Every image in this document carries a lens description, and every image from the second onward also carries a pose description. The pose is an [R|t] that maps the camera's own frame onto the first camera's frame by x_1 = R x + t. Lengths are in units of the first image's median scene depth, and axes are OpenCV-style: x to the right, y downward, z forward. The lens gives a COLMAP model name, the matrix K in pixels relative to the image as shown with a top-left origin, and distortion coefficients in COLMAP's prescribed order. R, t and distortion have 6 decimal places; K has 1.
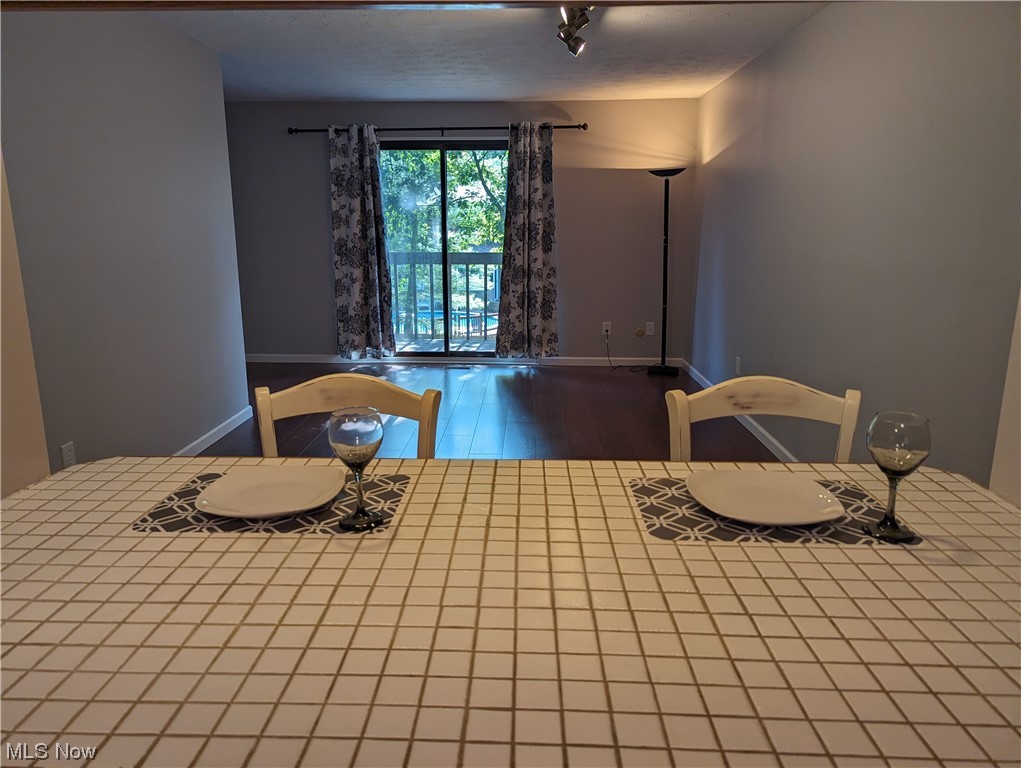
lens RADIAL K [[723.8, 0, 493.9], [0, 723.8, 379.9], [0, 0, 1]] dist [0.085253, -0.092000]
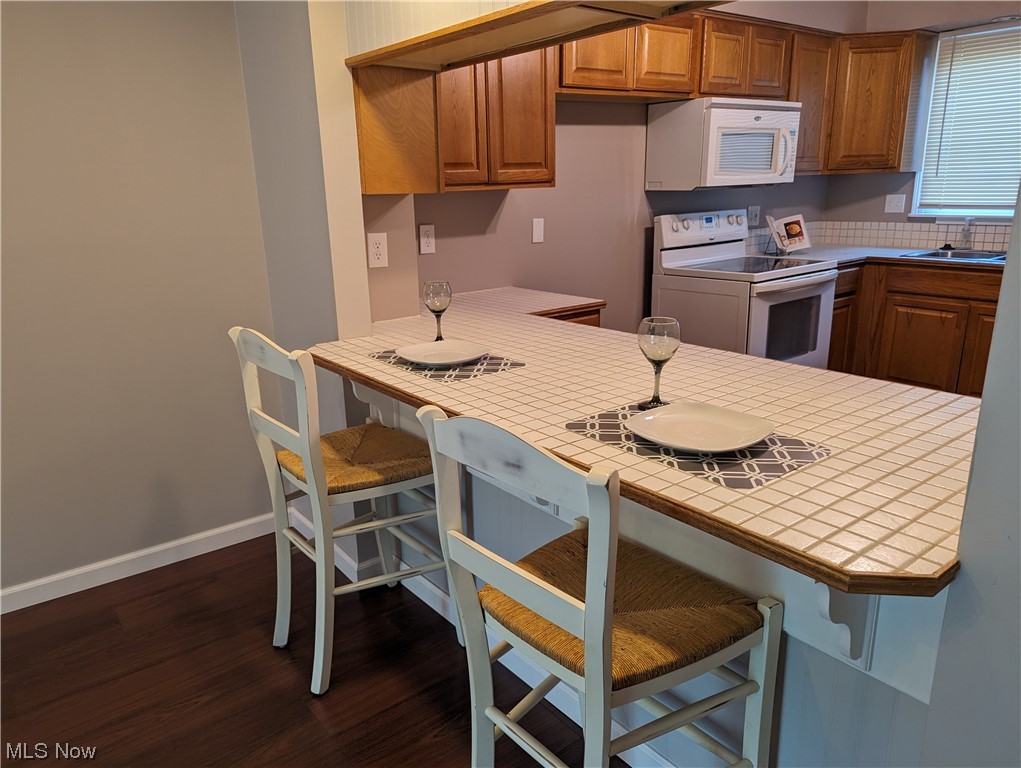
lens RADIAL K [[718.4, 0, 503.7], [0, 718.4, 380.5], [0, 0, 1]] dist [0.085561, -0.089804]
pose [[-0.644511, -0.184965, 0.741885, -0.951984], [0.191505, 0.900319, 0.390834, -0.398347], [-0.740224, 0.393971, -0.544844, 1.891557]]
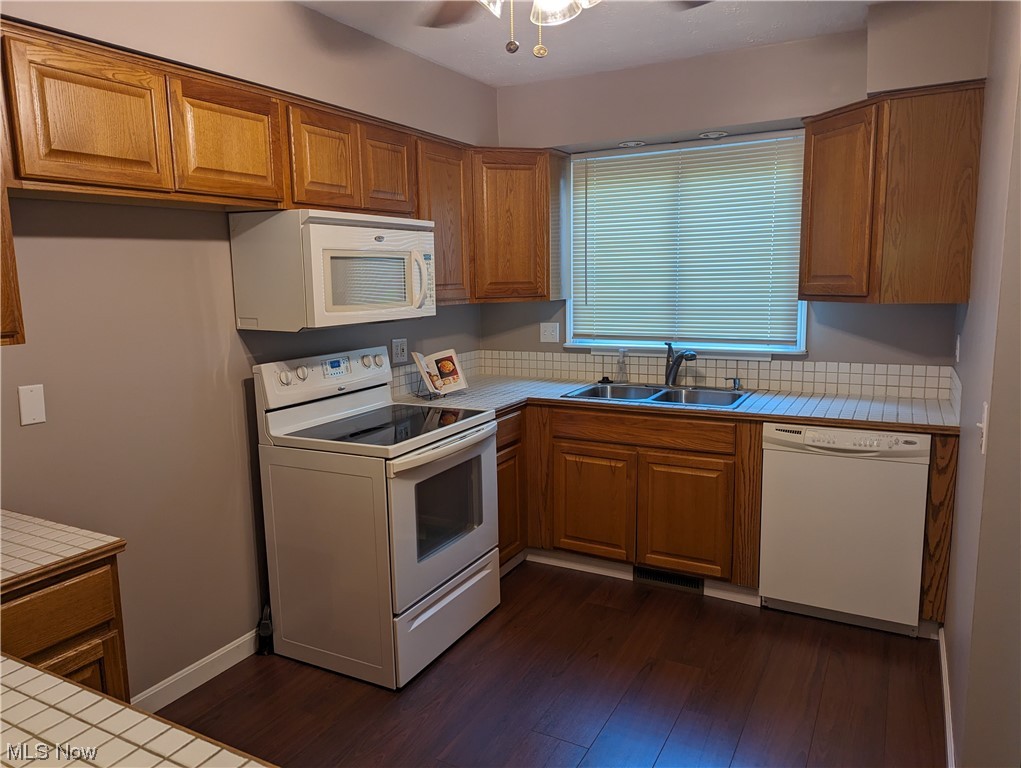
lens RADIAL K [[718.4, 0, 503.7], [0, 718.4, 380.5], [0, 0, 1]] dist [0.085561, -0.089804]
pose [[-0.896817, -0.044909, 0.440116, -0.574353], [0.116855, 0.935456, 0.333568, -0.291229], [-0.426689, 0.350579, -0.833685, 0.940200]]
